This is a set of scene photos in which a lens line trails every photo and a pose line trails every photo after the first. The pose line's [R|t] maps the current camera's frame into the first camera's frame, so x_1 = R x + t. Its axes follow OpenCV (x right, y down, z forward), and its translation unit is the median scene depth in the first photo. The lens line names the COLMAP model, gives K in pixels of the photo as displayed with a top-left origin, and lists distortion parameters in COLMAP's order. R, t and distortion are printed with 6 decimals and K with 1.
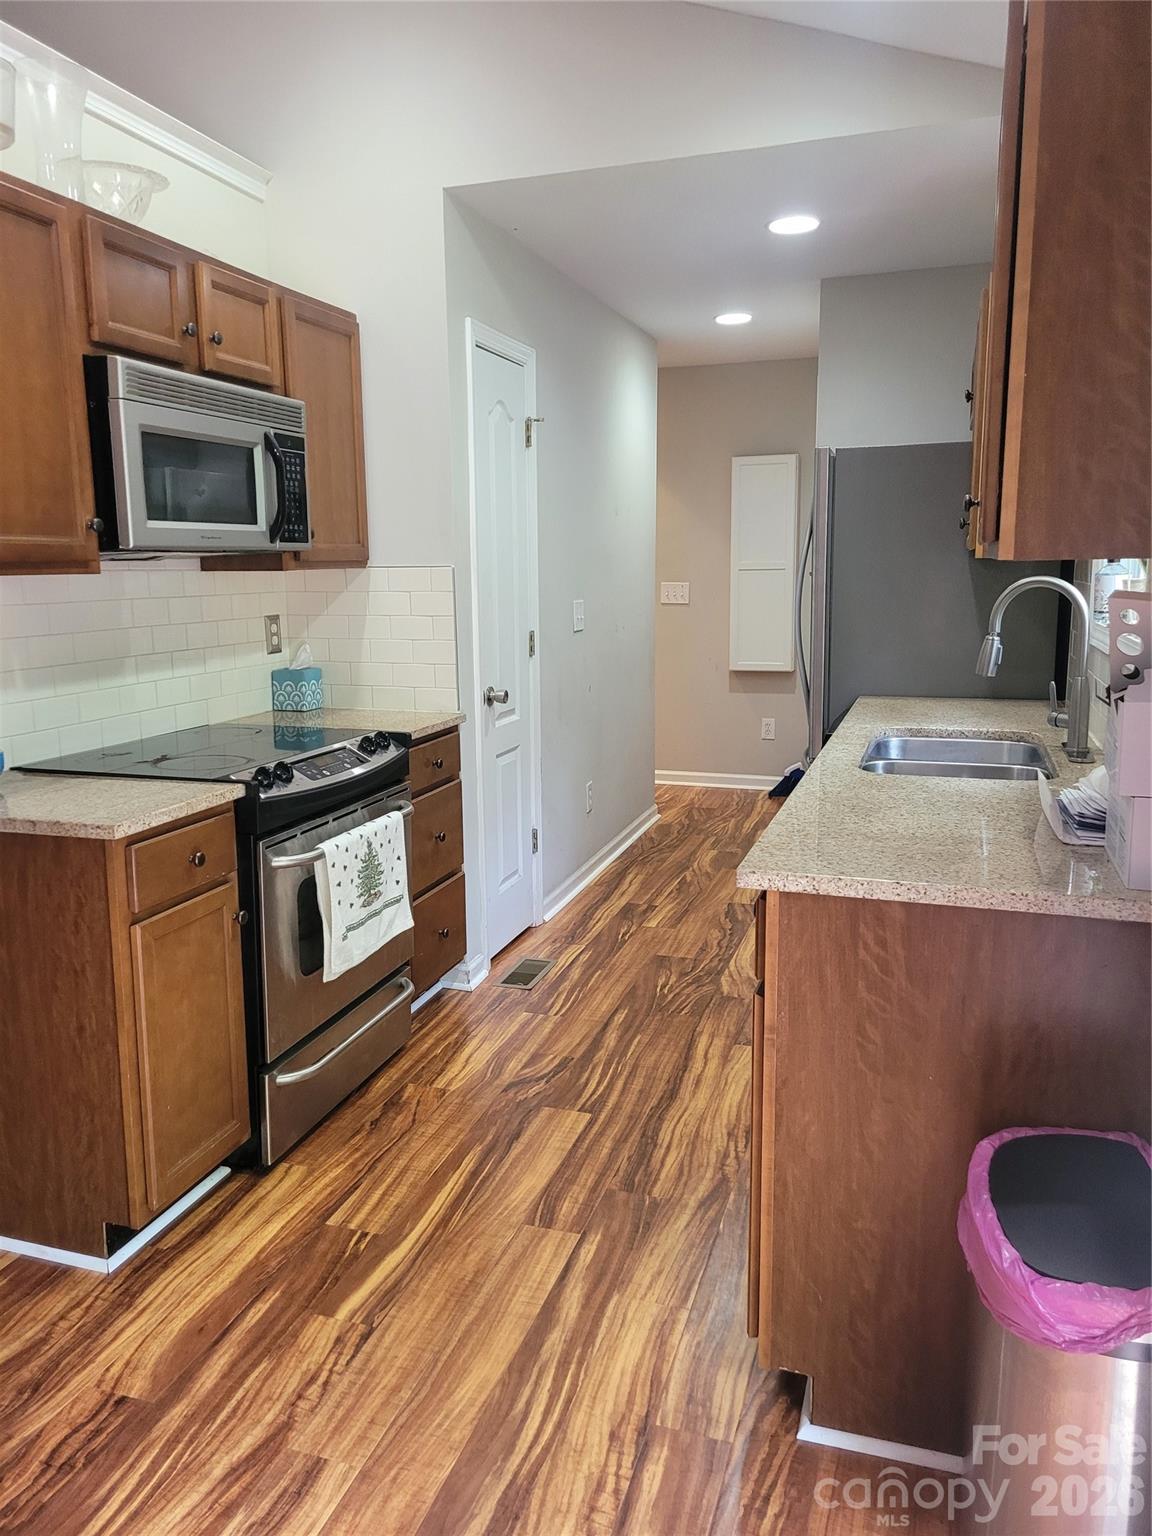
lens RADIAL K [[1143.8, 0, 562.9], [0, 1143.8, 748.8], [0, 0, 1]] dist [0.067710, -0.054910]
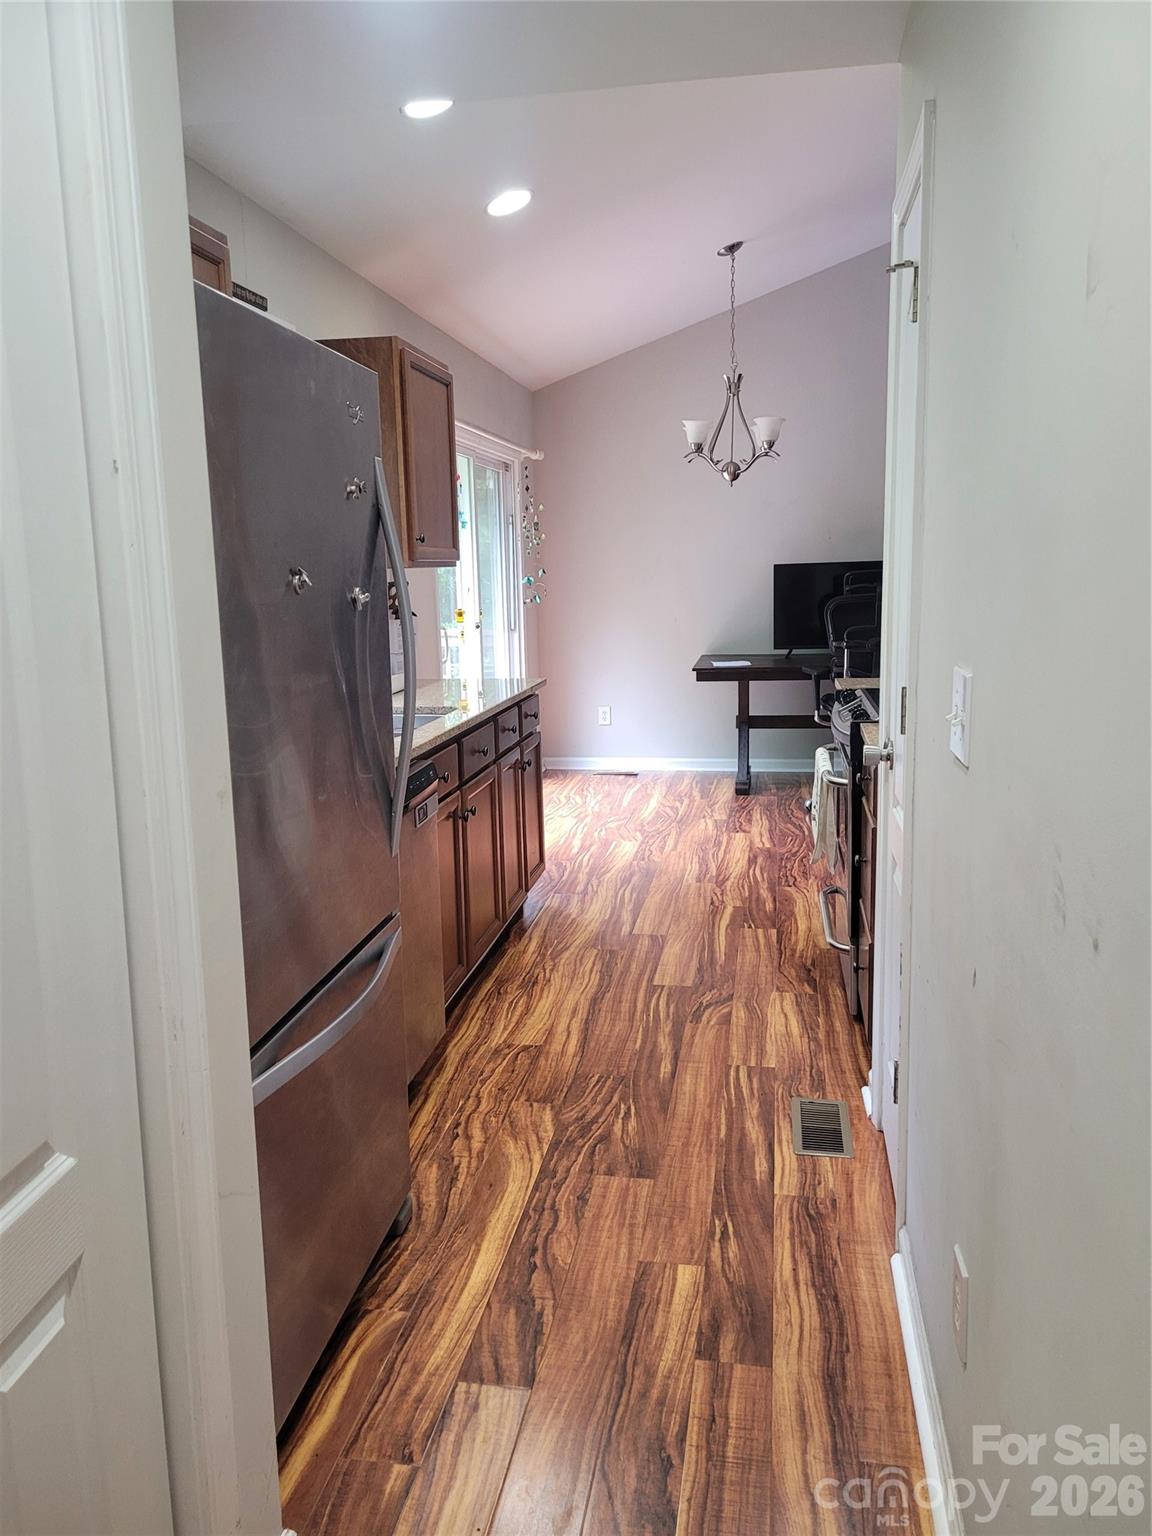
lens RADIAL K [[1143.8, 0, 578.0], [0, 1143.8, 769.2], [0, 0, 1]] dist [0.067710, -0.054910]
pose [[-0.987887, 0.060274, -0.142994, 0.329400], [0.009265, 0.942748, 0.333376, -0.408255], [0.154901, 0.328013, -0.931887, 2.489474]]
